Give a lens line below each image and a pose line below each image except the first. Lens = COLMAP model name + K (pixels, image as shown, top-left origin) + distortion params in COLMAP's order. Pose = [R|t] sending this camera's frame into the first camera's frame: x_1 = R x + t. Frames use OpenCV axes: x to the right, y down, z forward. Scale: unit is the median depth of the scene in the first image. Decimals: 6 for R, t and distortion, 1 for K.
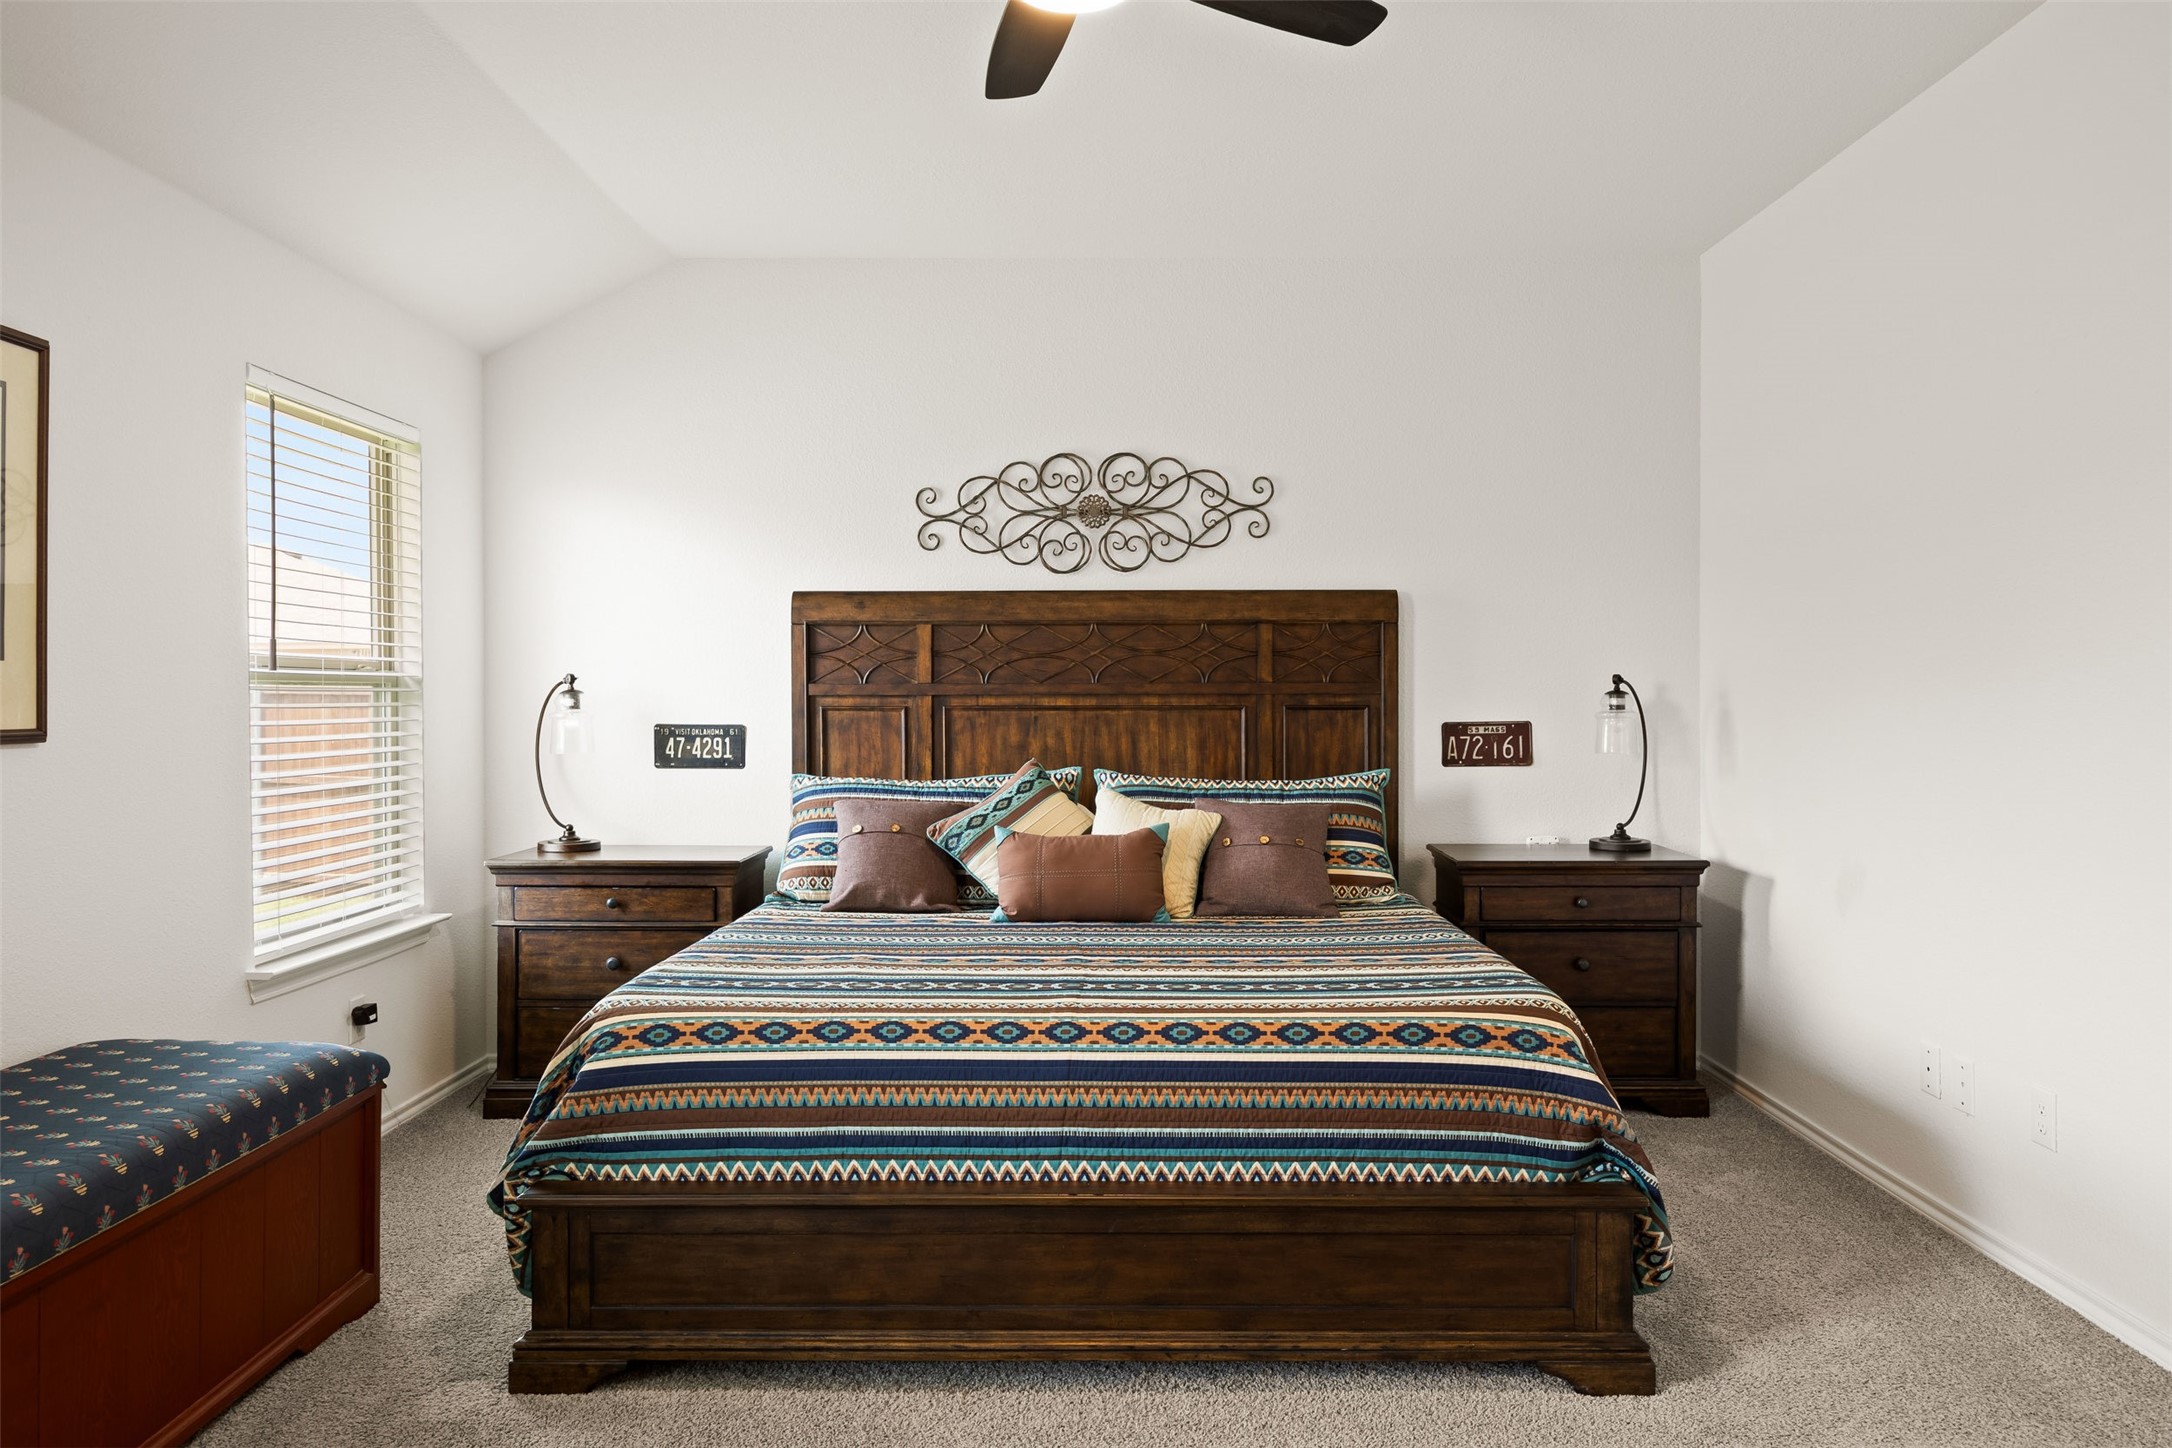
lens RADIAL K [[1430.6, 0, 1086.5], [0, 1430.6, 719.2], [0, 0, 1]] dist [-0.008290, 0.002542]
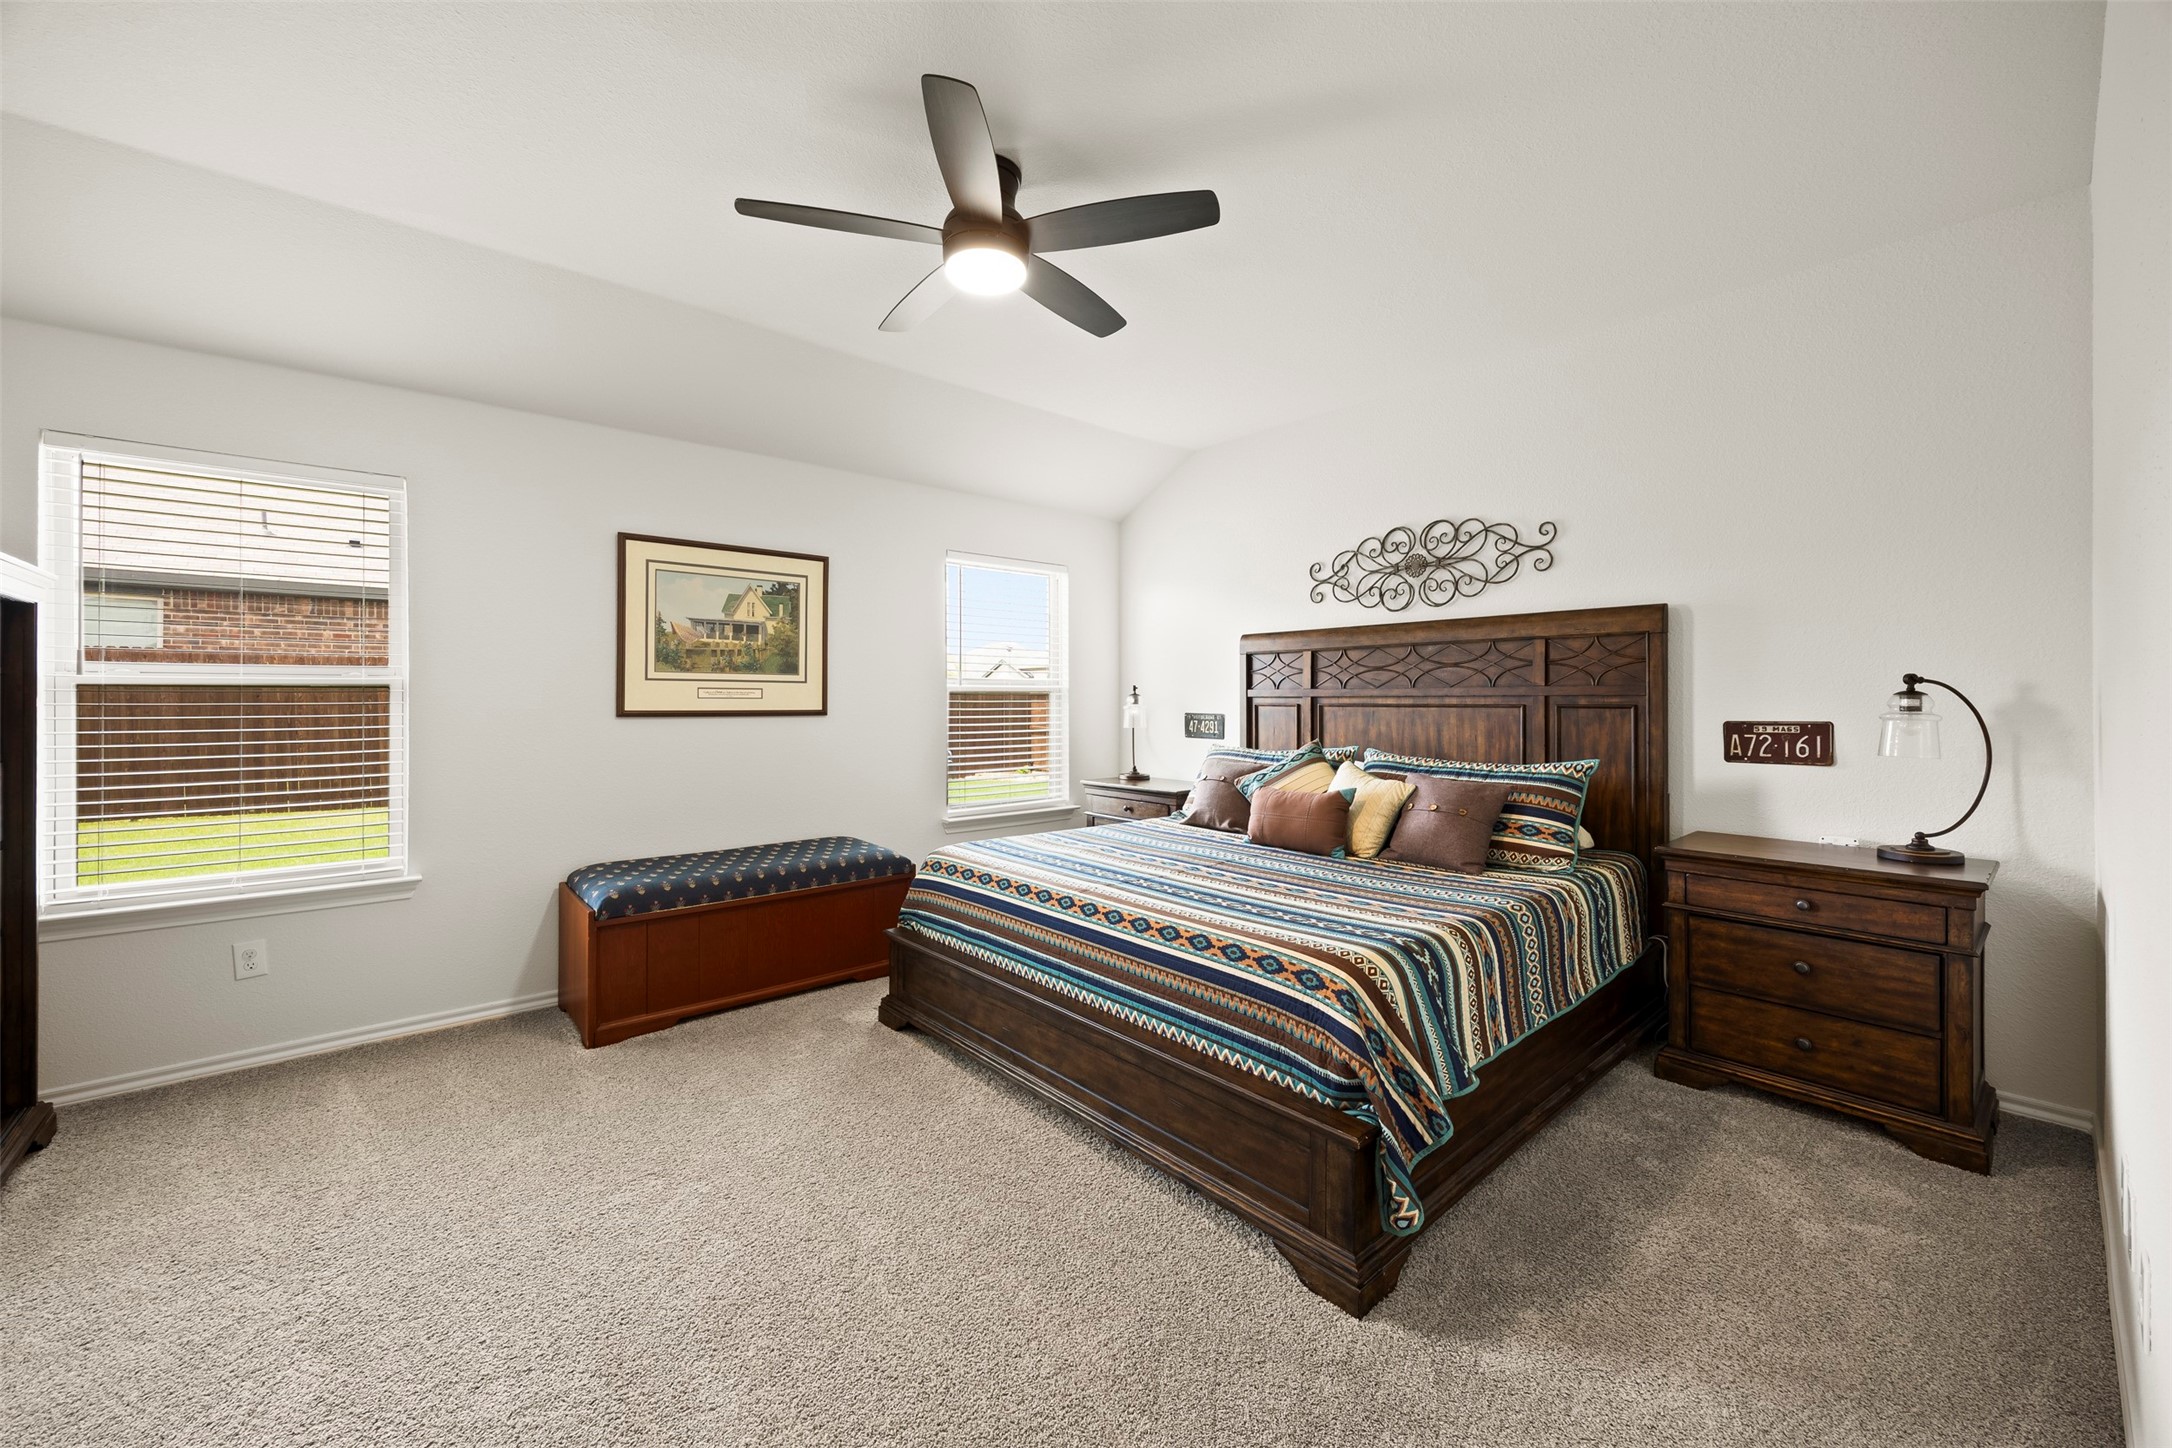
lens RADIAL K [[833.0, 0, 1085.5], [0, 833.0, 704.4], [0, 0, 1]] dist [-0.002363, -0.000047]
pose [[0.661017, 0.005919, -0.750347, 0.409332], [-0.011941, 0.999925, -0.002632, -0.003118], [0.750276, 0.010699, 0.661038, 0.220907]]
